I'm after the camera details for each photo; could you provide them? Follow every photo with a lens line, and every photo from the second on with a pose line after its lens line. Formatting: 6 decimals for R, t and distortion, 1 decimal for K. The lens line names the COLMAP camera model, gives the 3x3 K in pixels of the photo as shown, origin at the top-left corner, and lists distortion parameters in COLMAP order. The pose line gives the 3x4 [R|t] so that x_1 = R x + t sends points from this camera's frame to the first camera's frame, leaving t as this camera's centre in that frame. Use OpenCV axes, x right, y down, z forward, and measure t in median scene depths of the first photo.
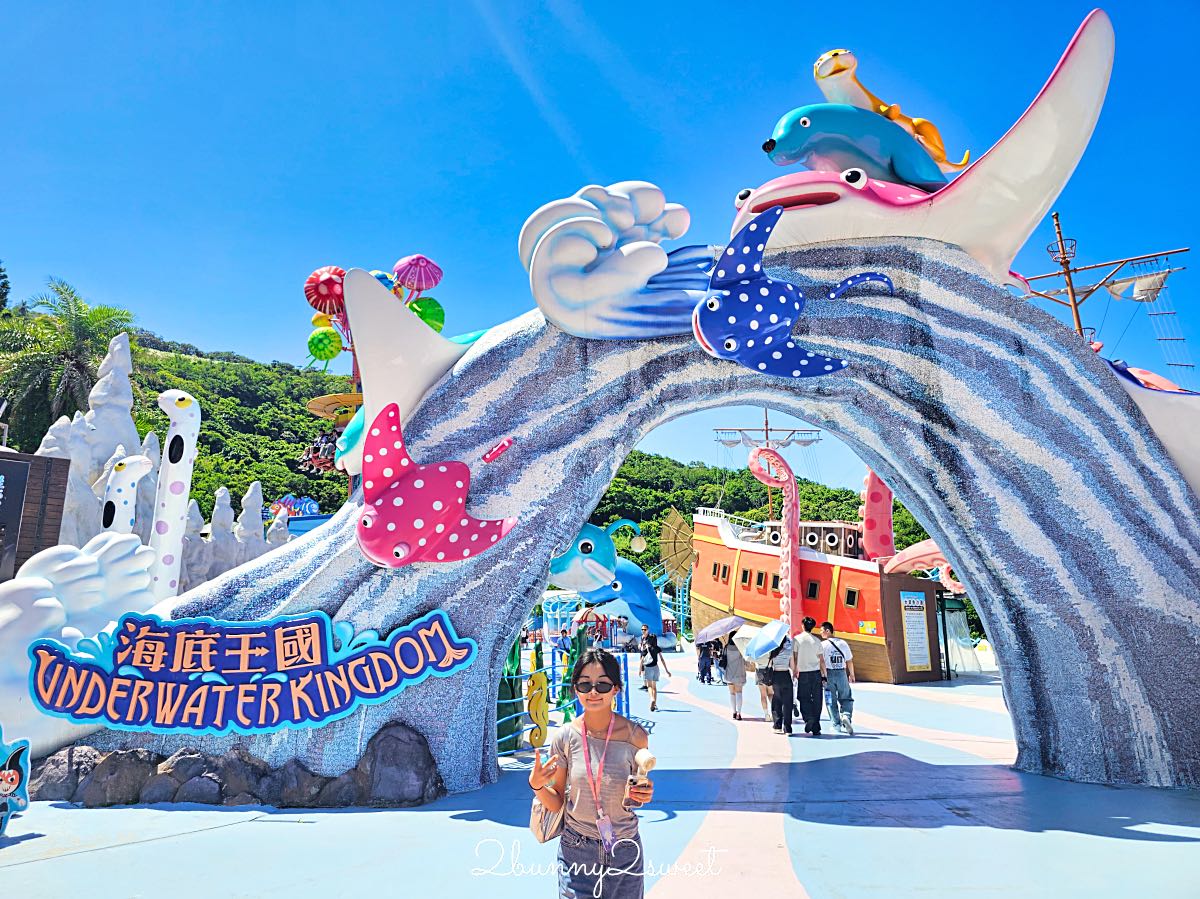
lens RADIAL K [[800.8, 0, 600.3], [0, 800.8, 447.8], [0, 0, 1]] dist [0.009566, 0.001815]
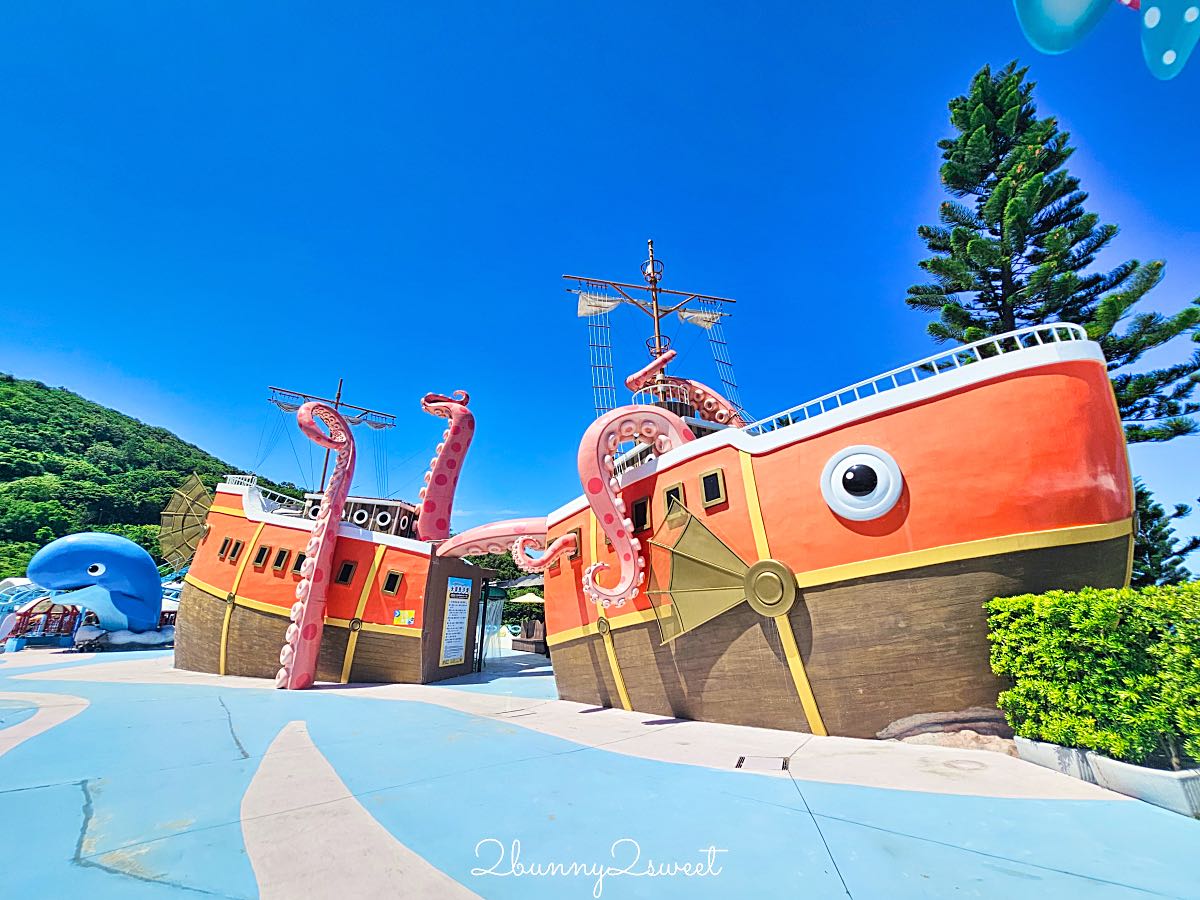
lens RADIAL K [[481.6, 0, 628.7], [0, 481.6, 448.8], [0, 0, 1]] dist [0.000452, -0.000005]
pose [[0.742483, 0.208742, 0.636511, 0.133840], [-0.135486, 0.977365, -0.162482, 0.090435], [-0.656020, 0.034402, 0.753959, 0.411341]]
